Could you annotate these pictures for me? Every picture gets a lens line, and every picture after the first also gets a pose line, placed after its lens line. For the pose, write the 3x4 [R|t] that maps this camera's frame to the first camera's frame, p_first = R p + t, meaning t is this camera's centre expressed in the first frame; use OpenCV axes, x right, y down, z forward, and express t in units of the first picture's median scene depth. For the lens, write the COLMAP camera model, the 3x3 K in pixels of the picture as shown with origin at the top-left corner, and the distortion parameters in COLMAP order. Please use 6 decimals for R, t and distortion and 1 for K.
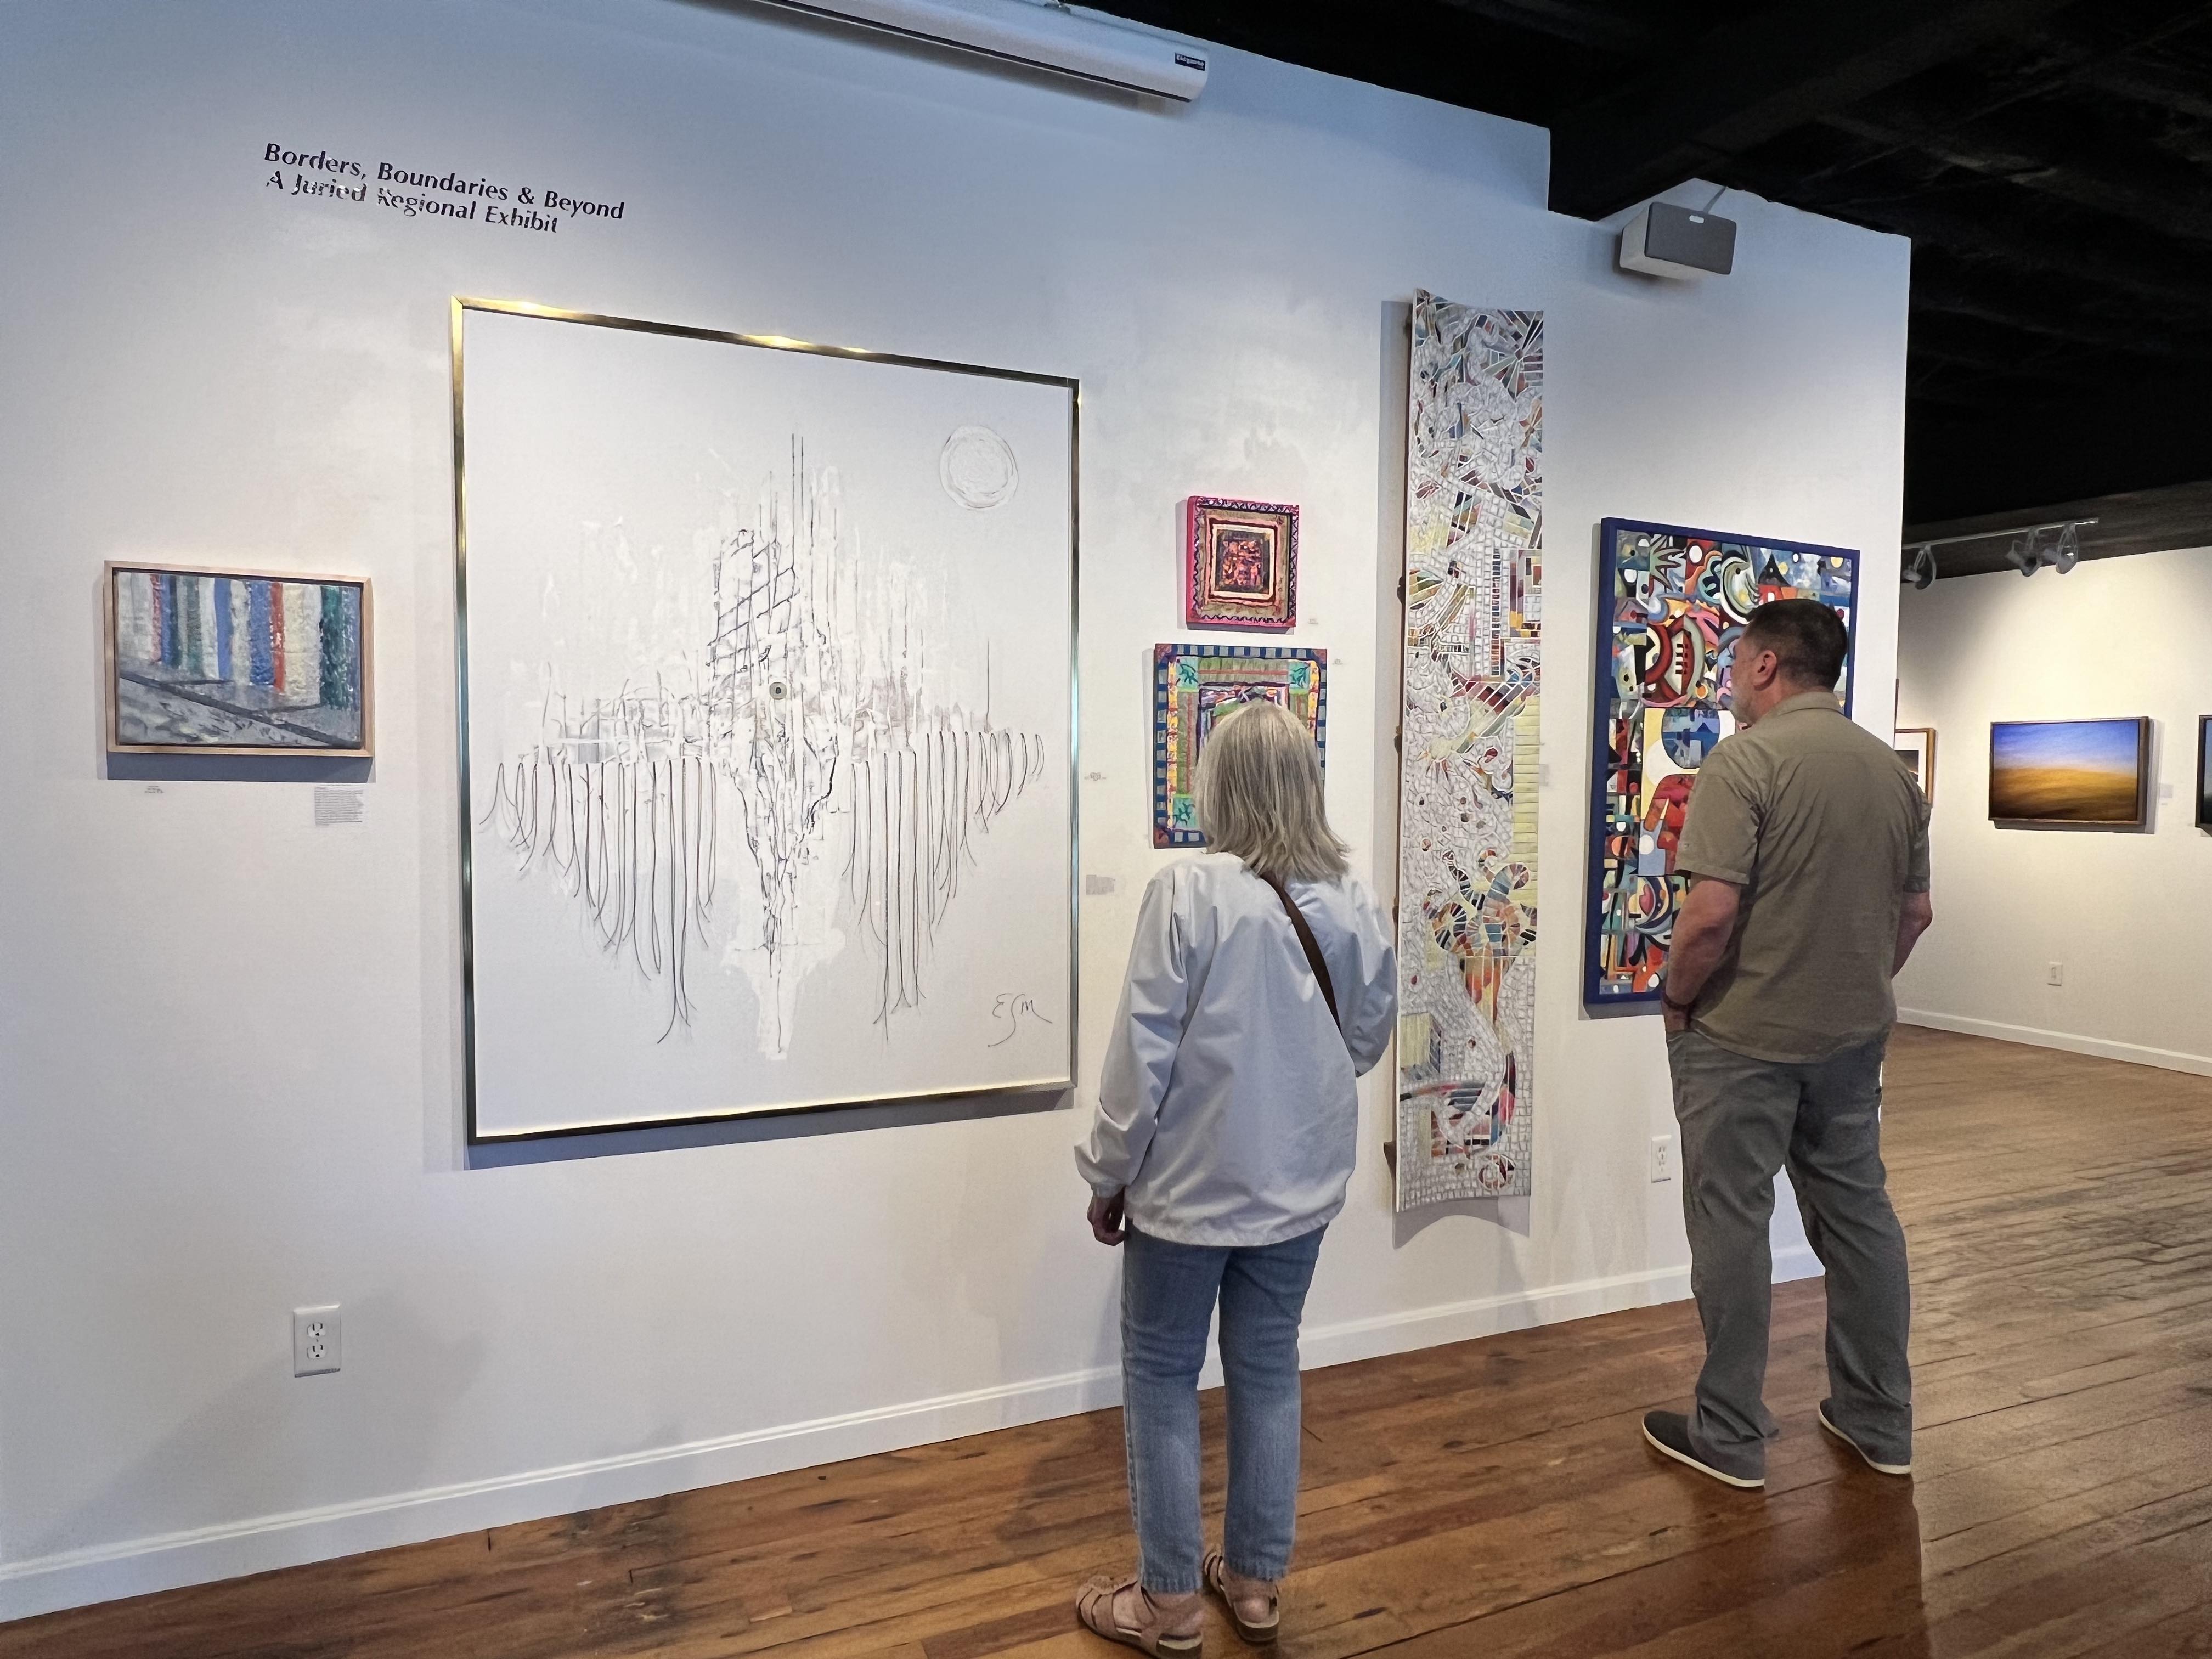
lens RADIAL K [[1459.6, 0, 1119.0], [0, 1459.6, 837.3], [0, 0, 1]] dist [0.003867, -0.011232]
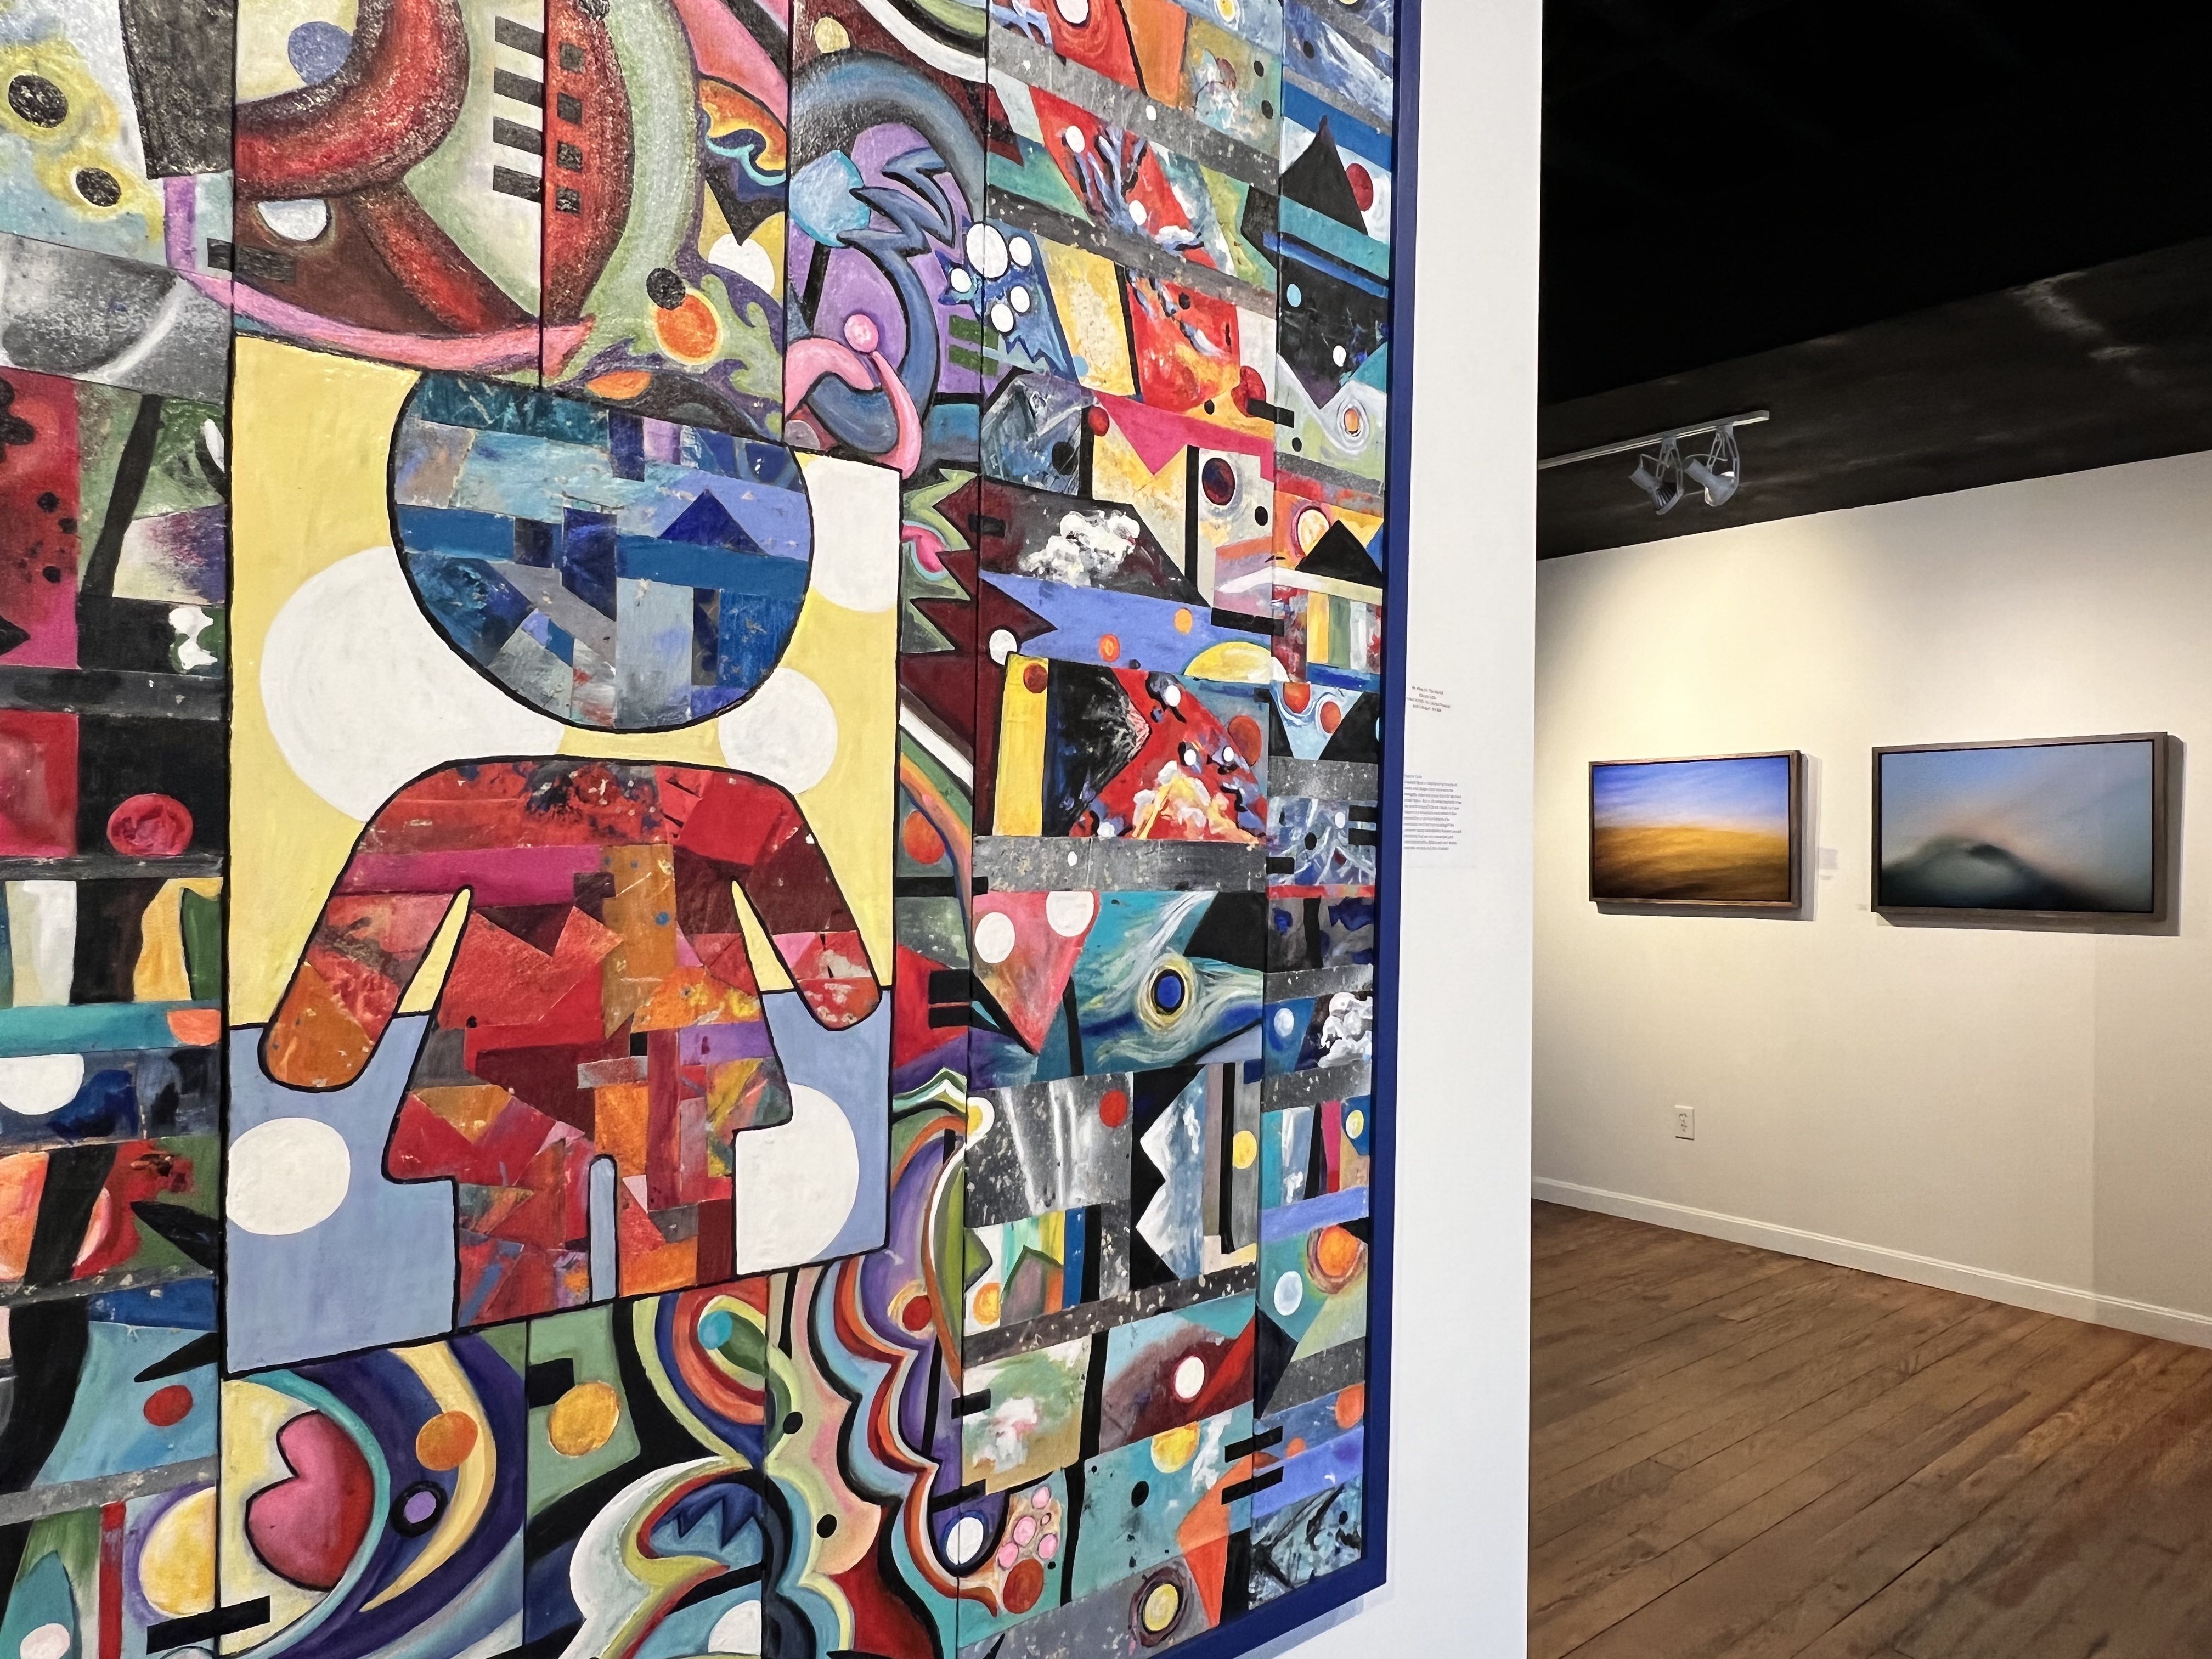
lens RADIAL K [[1459.6, 0, 1105.7], [0, 1459.6, 842.5], [0, 0, 1]] dist [0.003867, -0.011232]
pose [[0.966318, -0.001852, 0.257344, 0.404045], [0.014151, 0.998844, -0.045947, -0.023305], [-0.256962, 0.048041, 0.965227, 0.807279]]
